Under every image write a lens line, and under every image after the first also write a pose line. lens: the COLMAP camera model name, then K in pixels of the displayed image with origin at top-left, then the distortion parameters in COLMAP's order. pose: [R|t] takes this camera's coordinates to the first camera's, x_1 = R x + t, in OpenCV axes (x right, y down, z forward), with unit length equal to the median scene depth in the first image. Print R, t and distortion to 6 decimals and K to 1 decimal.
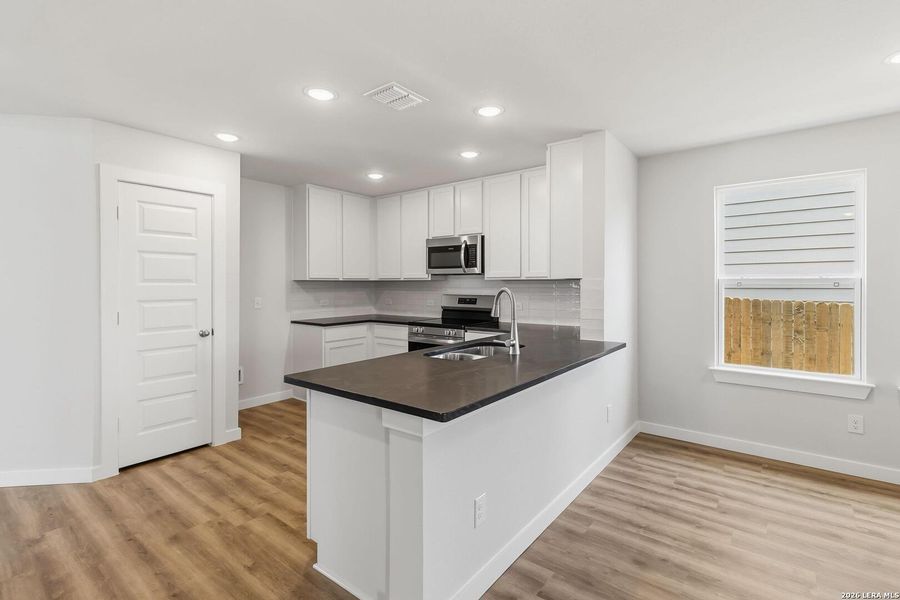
lens RADIAL K [[424.5, 0, 455.6], [0, 424.5, 292.7], [0, 0, 1]] dist [0.003331, 0.001596]
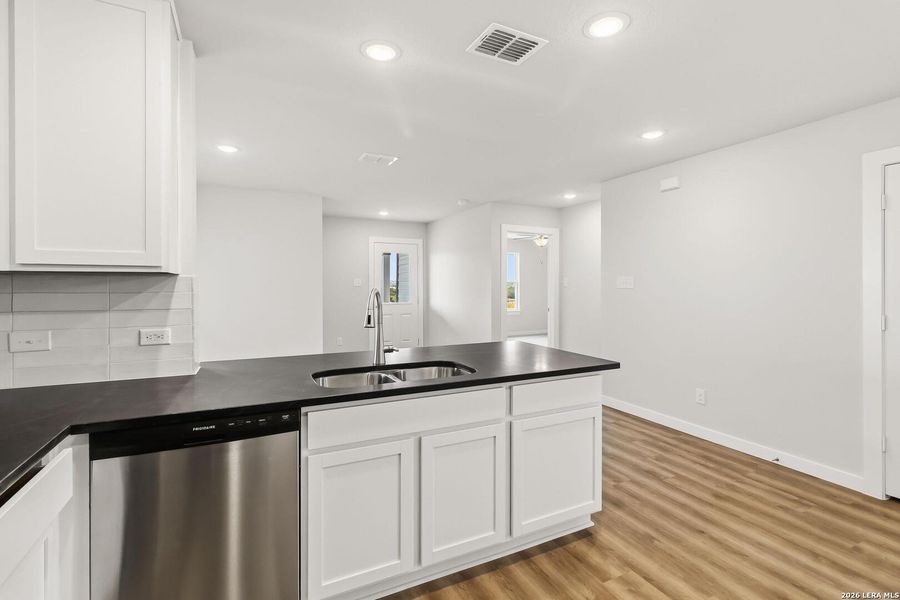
lens RADIAL K [[424.5, 0, 464.0], [0, 424.5, 282.1], [0, 0, 1]] dist [0.003331, 0.001596]
pose [[-0.907850, 0.002582, 0.419288, -0.349912], [0.008205, 0.999899, 0.011607, -0.025676], [-0.419215, 0.013977, -0.907779, 1.532447]]
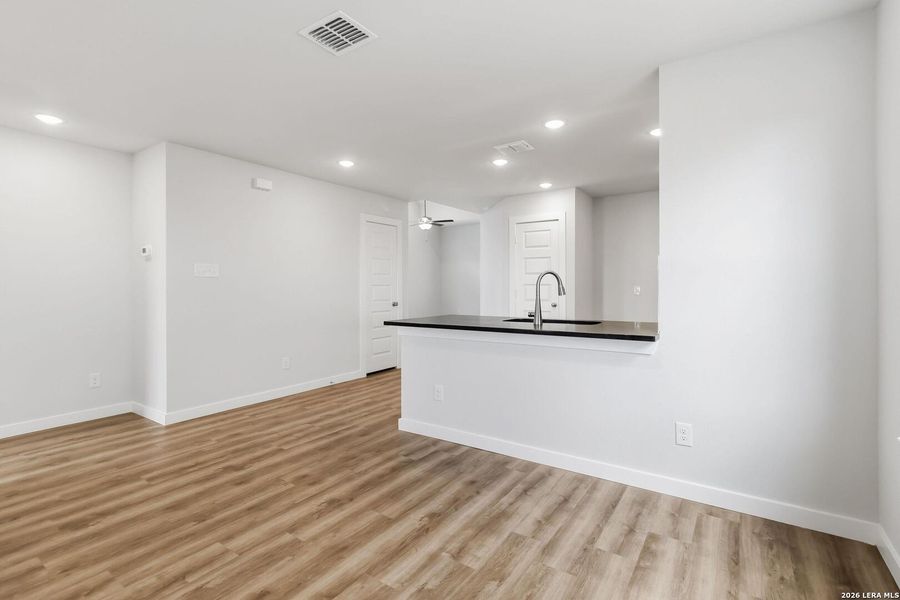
lens RADIAL K [[424.5, 0, 456.6], [0, 424.5, 292.1], [0, 0, 1]] dist [0.003331, 0.001596]
pose [[0.060606, 0.013199, -0.998075, 1.203670], [-0.017261, 0.999777, 0.012173, 0.038111], [0.998013, 0.016490, 0.060820, 0.619873]]
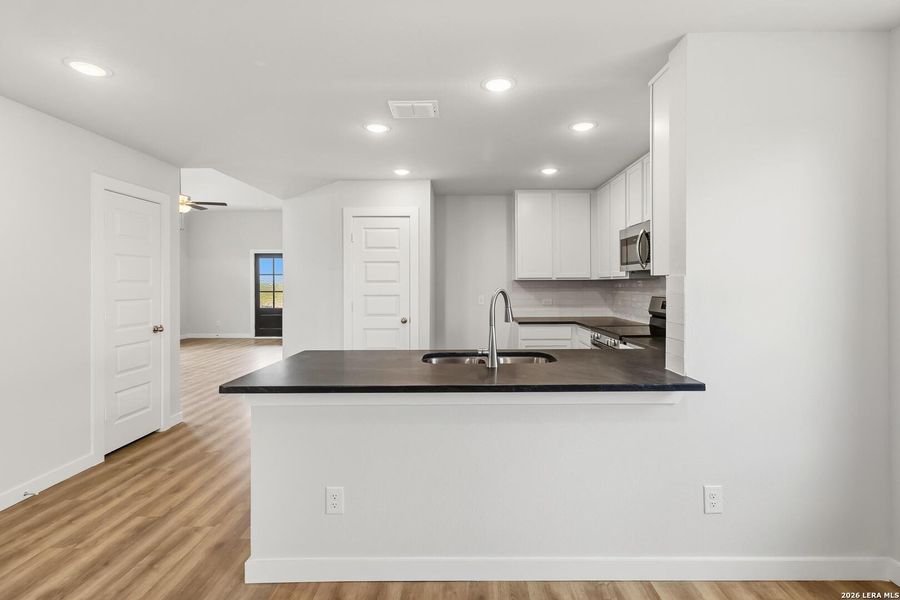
lens RADIAL K [[424.5, 0, 460.6], [0, 424.5, 290.0], [0, 0, 1]] dist [0.003331, 0.001596]
pose [[0.606978, 0.010625, -0.794647, 0.684290], [-0.014586, 0.999891, 0.002228, -0.007871], [0.794584, 0.010239, 0.607067, 0.387632]]
